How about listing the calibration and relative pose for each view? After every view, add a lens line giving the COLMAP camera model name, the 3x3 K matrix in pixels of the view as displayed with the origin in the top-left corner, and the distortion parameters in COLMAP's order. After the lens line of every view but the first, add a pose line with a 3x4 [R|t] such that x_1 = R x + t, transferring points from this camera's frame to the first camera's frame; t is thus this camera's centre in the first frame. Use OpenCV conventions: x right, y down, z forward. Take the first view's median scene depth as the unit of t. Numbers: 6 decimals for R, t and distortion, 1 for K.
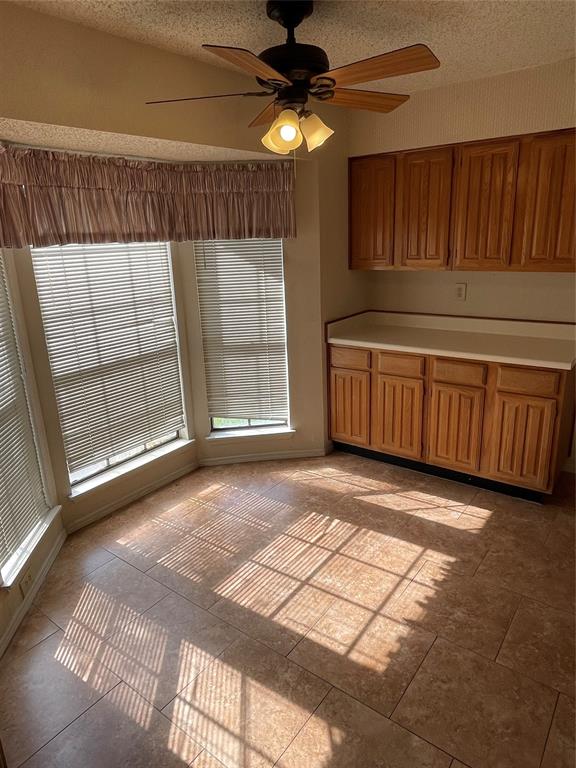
lens RADIAL K [[518.2, 0, 288.0], [0, 518.2, 384.0], [0, 0, 1]] dist [0.057111, -0.002718]
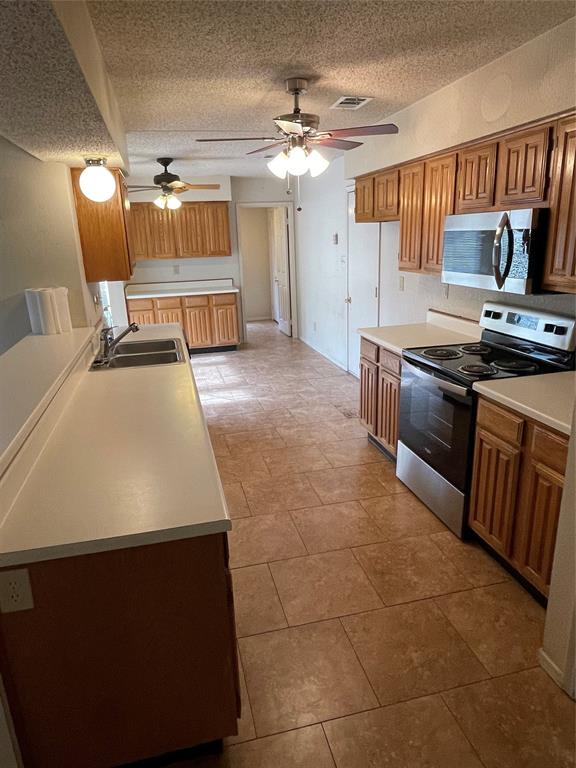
lens RADIAL K [[518.2, 0, 288.0], [0, 518.2, 384.0], [0, 0, 1]] dist [0.057111, -0.002718]
pose [[0.647781, -0.206171, 0.733399, -1.125183], [0.232961, 0.970177, 0.066969, 0.262153], [-0.725334, 0.127472, 0.676492, -0.752687]]
